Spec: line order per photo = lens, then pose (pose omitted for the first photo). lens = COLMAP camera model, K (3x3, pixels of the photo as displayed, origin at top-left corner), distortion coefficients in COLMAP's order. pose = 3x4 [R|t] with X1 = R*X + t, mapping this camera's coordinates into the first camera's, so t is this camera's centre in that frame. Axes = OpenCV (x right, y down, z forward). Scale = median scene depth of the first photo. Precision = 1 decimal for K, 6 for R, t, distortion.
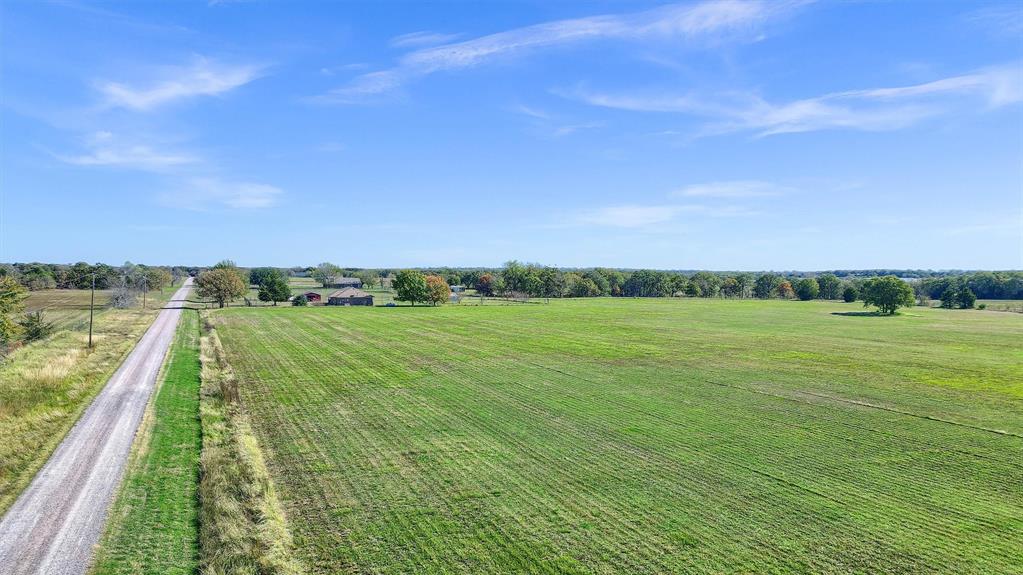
lens RADIAL K [[716.4, 0, 492.0], [0, 716.4, 282.3], [0, 0, 1]] dist [0.076847, -0.083405]
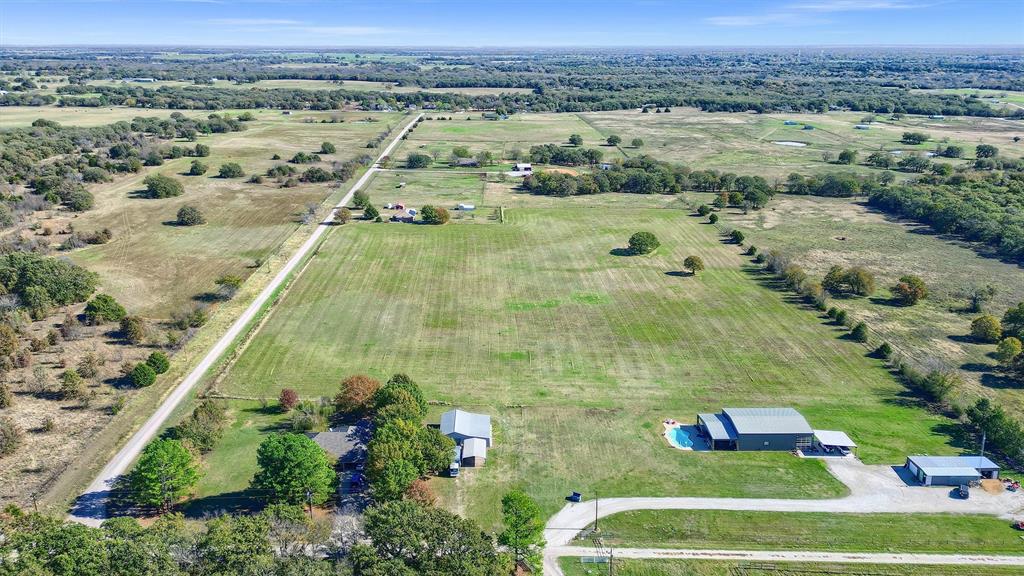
lens RADIAL K [[720.7, 0, 488.6], [0, 720.7, 287.1], [0, 0, 1]] dist [0.085929, -0.082780]
pose [[0.929344, 0.116927, -0.350212, 0.493605], [-0.005368, 0.952708, 0.303840, -0.259323], [0.369177, -0.280492, 0.886021, -0.525595]]
